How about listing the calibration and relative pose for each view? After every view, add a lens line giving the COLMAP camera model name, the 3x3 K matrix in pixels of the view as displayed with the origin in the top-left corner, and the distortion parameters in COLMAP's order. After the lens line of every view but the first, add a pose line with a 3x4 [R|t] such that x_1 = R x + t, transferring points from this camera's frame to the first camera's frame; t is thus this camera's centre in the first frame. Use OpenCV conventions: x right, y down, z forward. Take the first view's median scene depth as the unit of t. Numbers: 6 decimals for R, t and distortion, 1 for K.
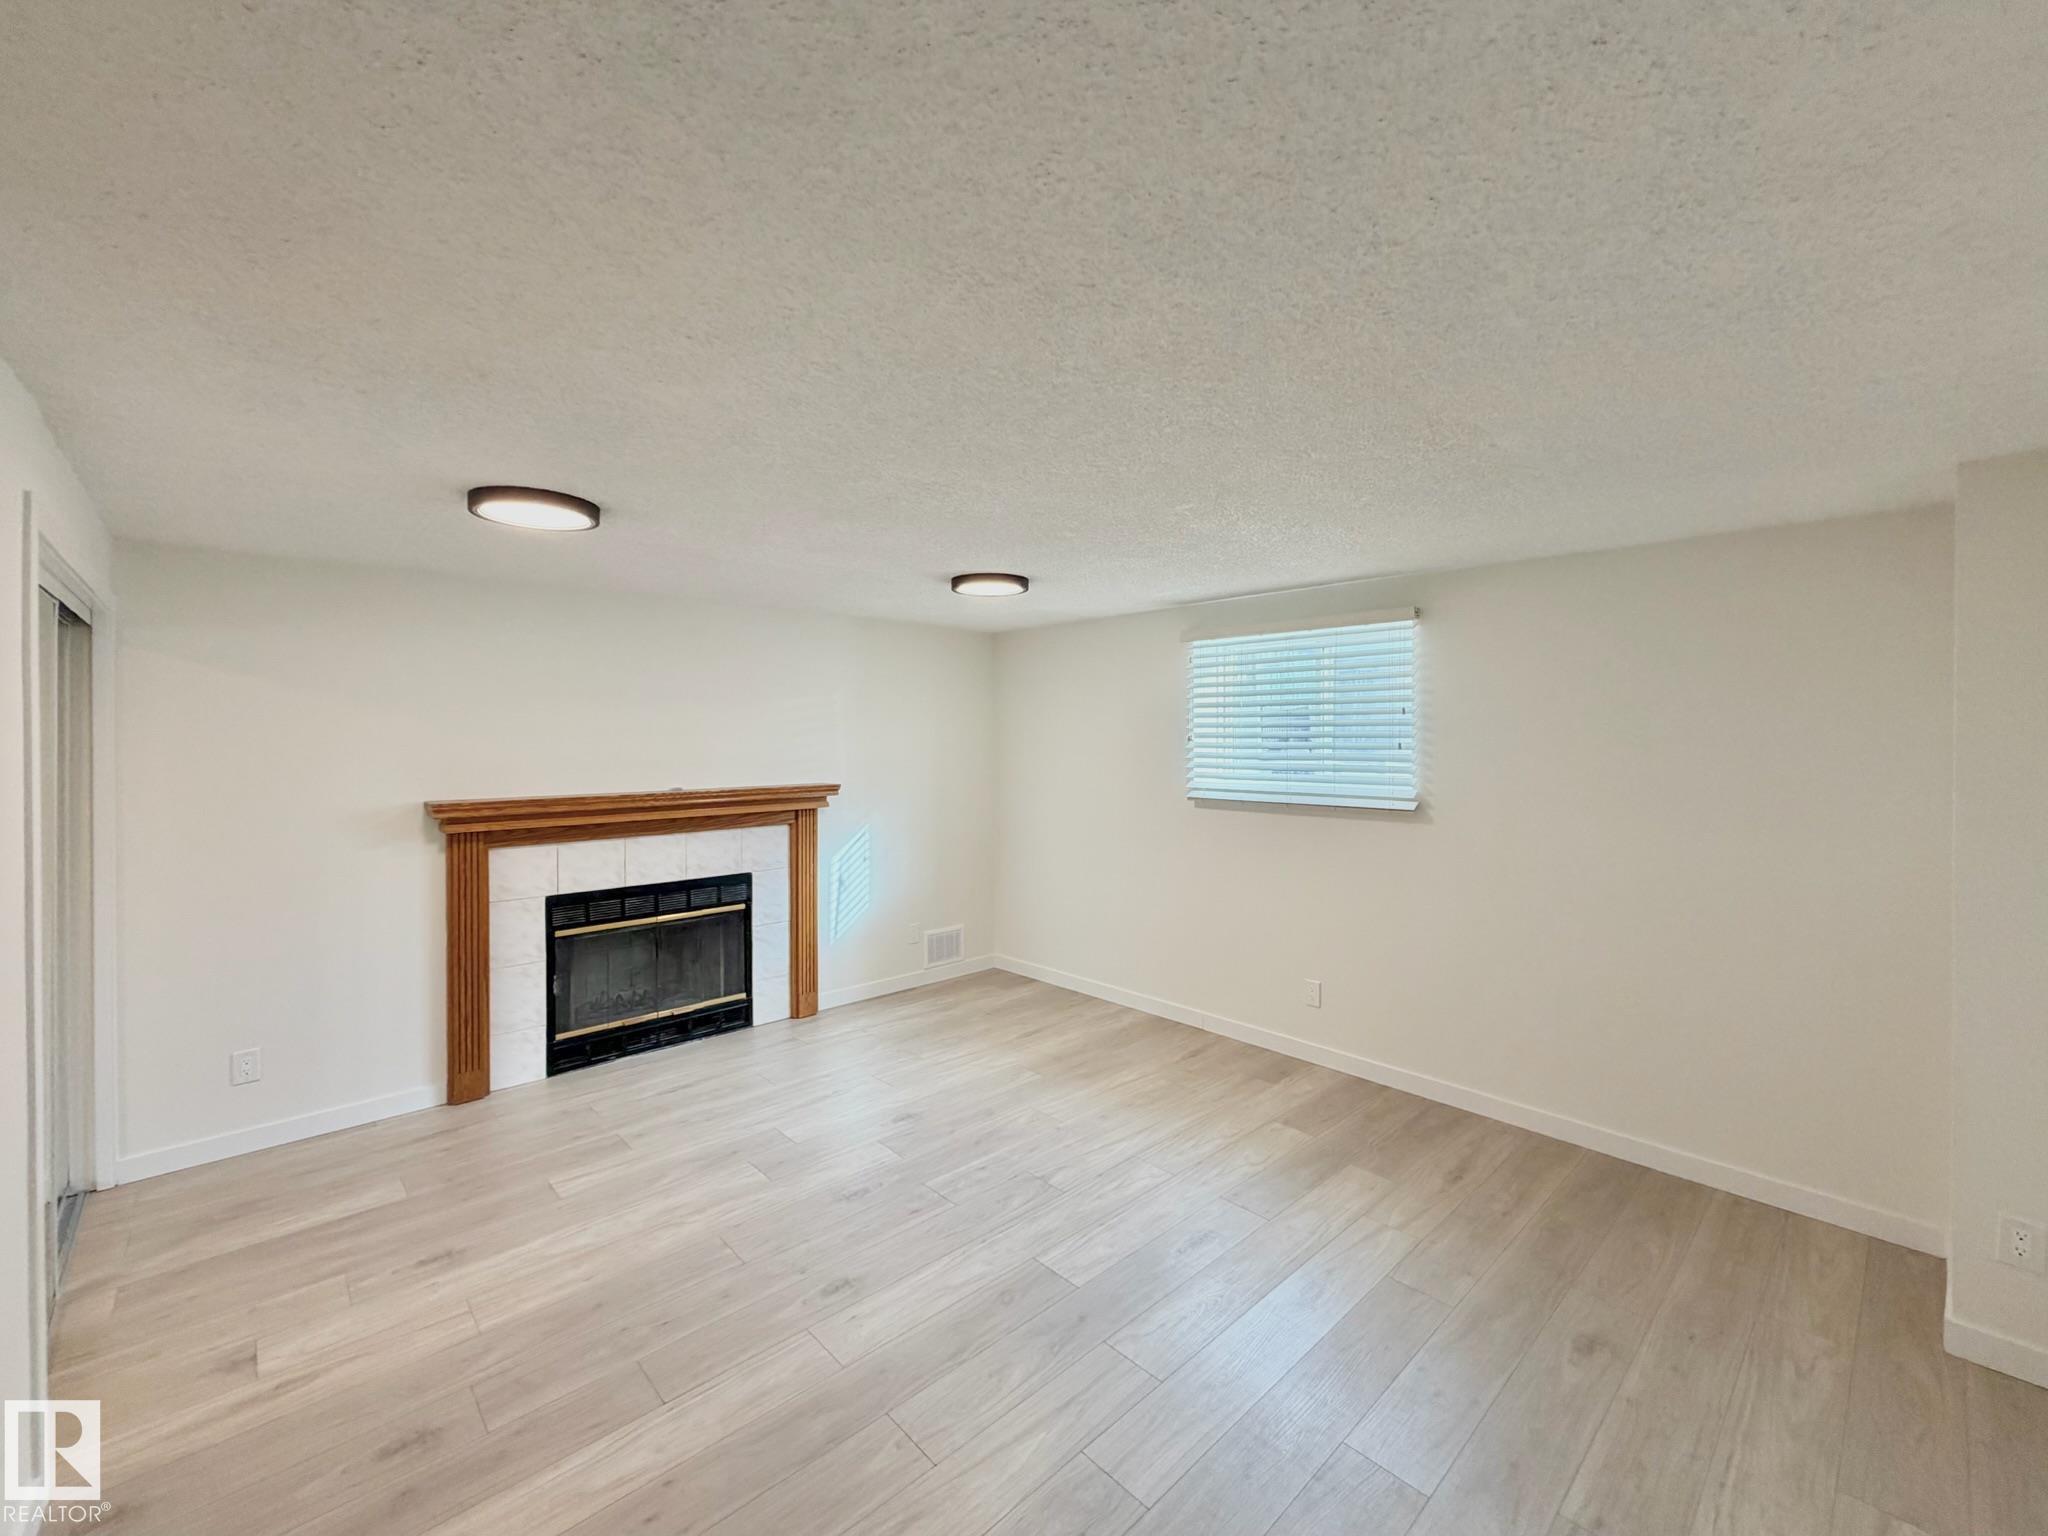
lens RADIAL K [[834.3, 0, 1020.6], [0, 834.3, 743.5], [0, 0, 1]] dist [0.001367, 0.000293]
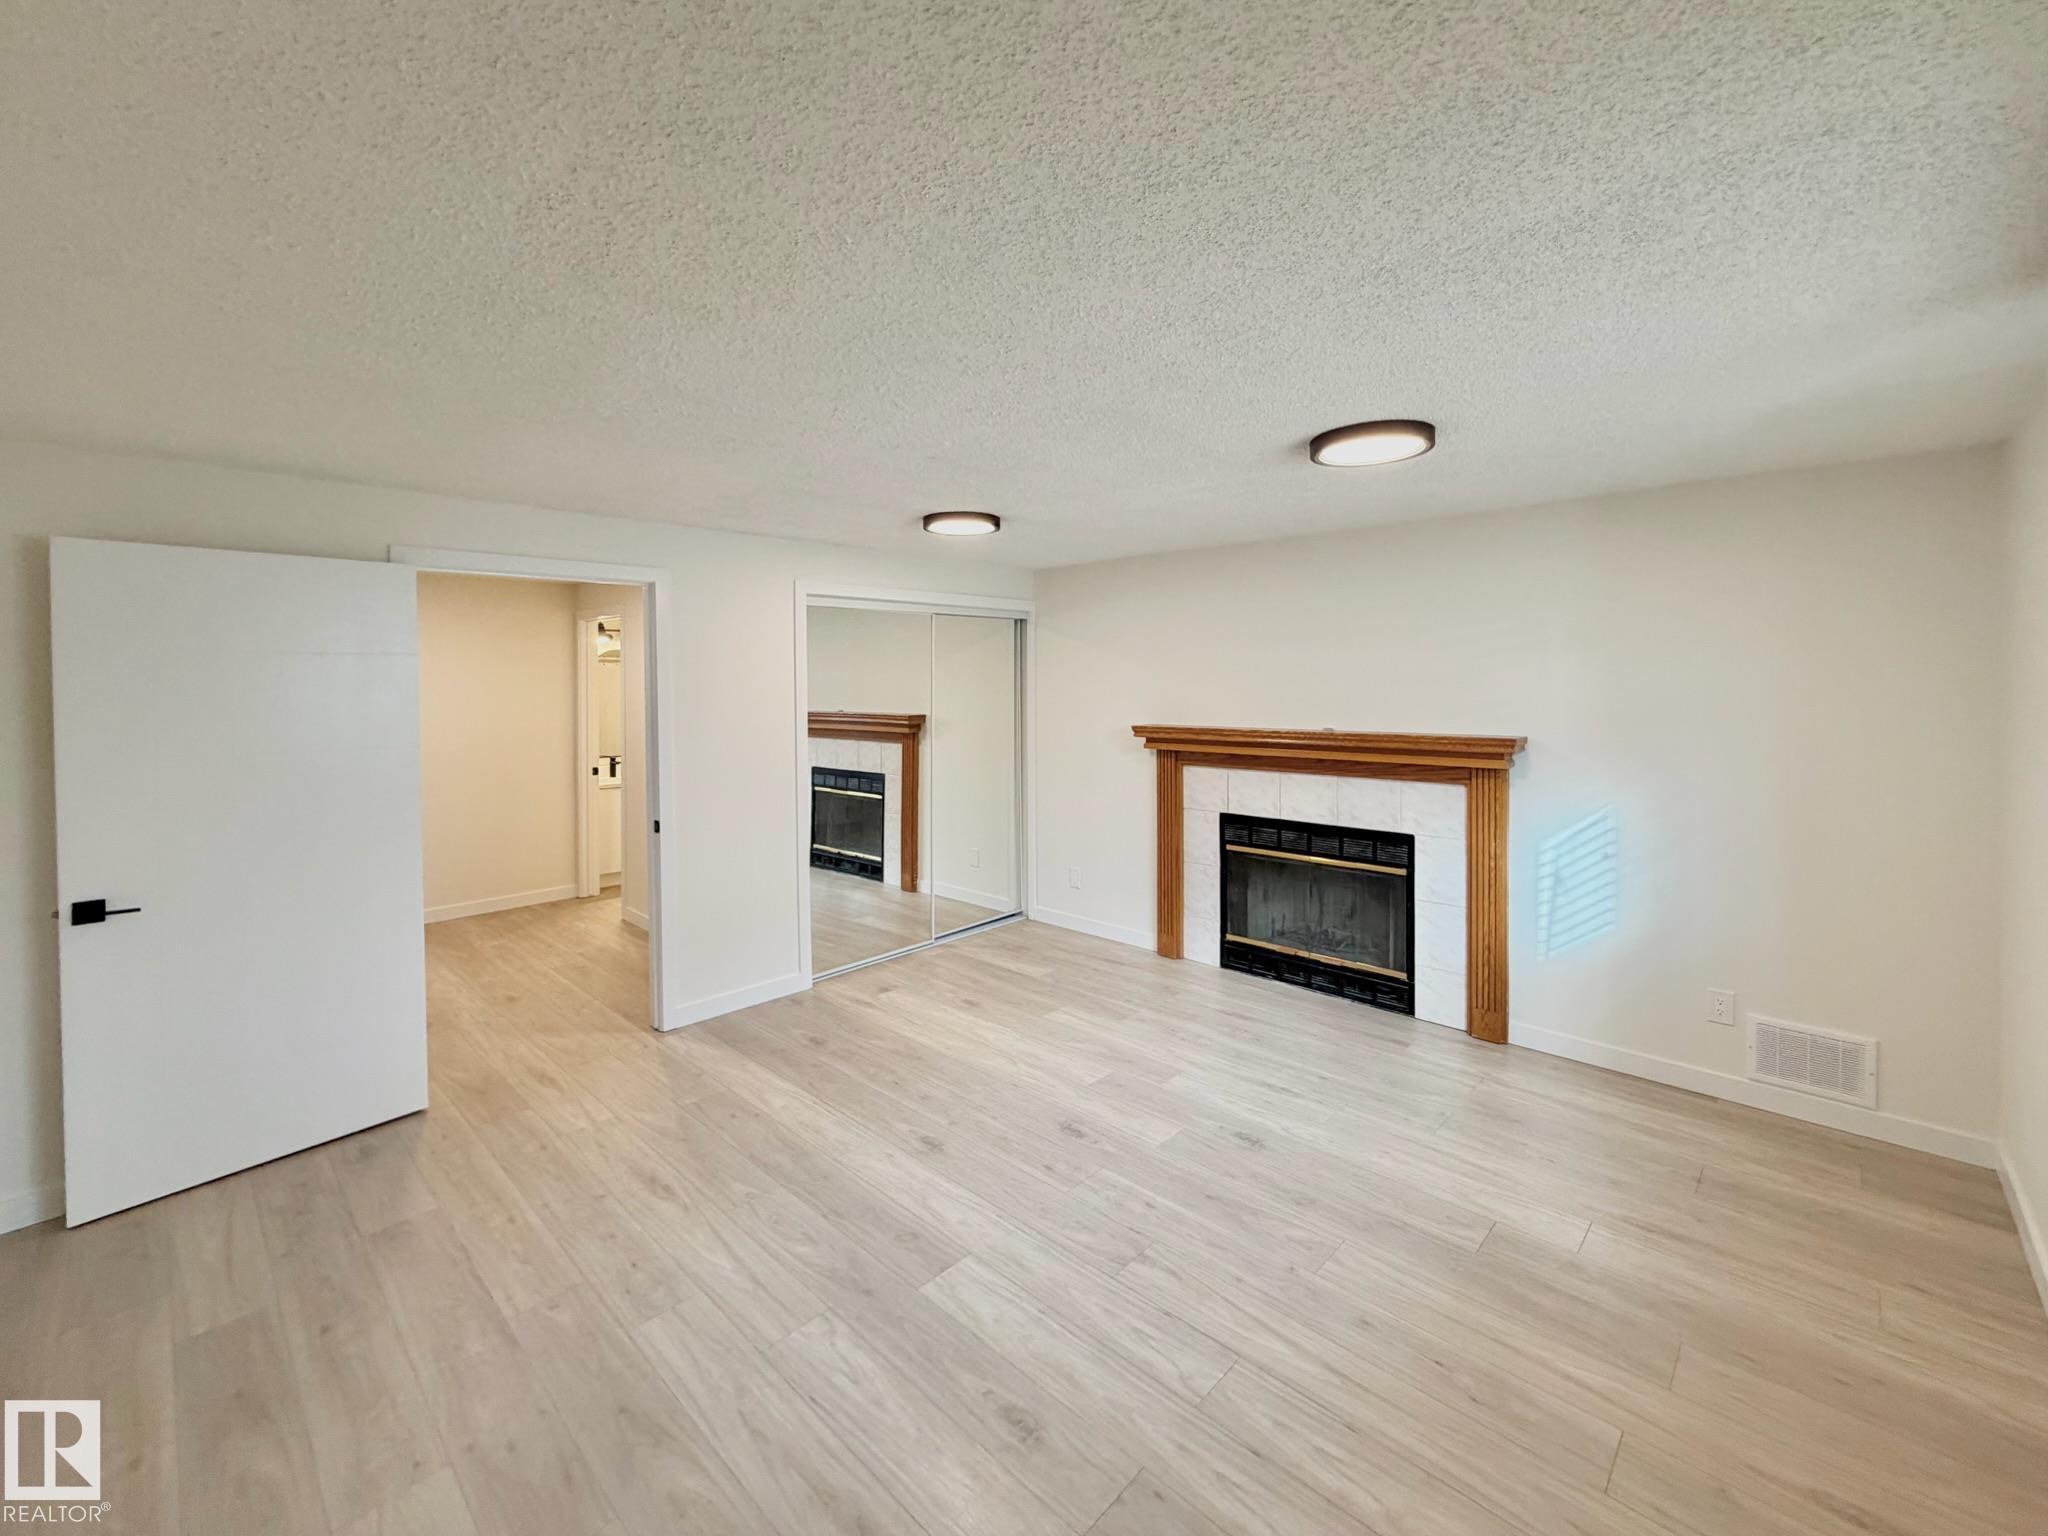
lens RADIAL K [[850.1, 0, 1020.7], [0, 850.1, 701.7], [0, 0, 1]] dist [0.001951, 0.000309]
pose [[0.055711, 0.020243, -0.998242, 0.625698], [-0.001548, 0.999795, 0.020188, 0.004807], [0.998446, 0.000420, 0.055731, 0.684502]]
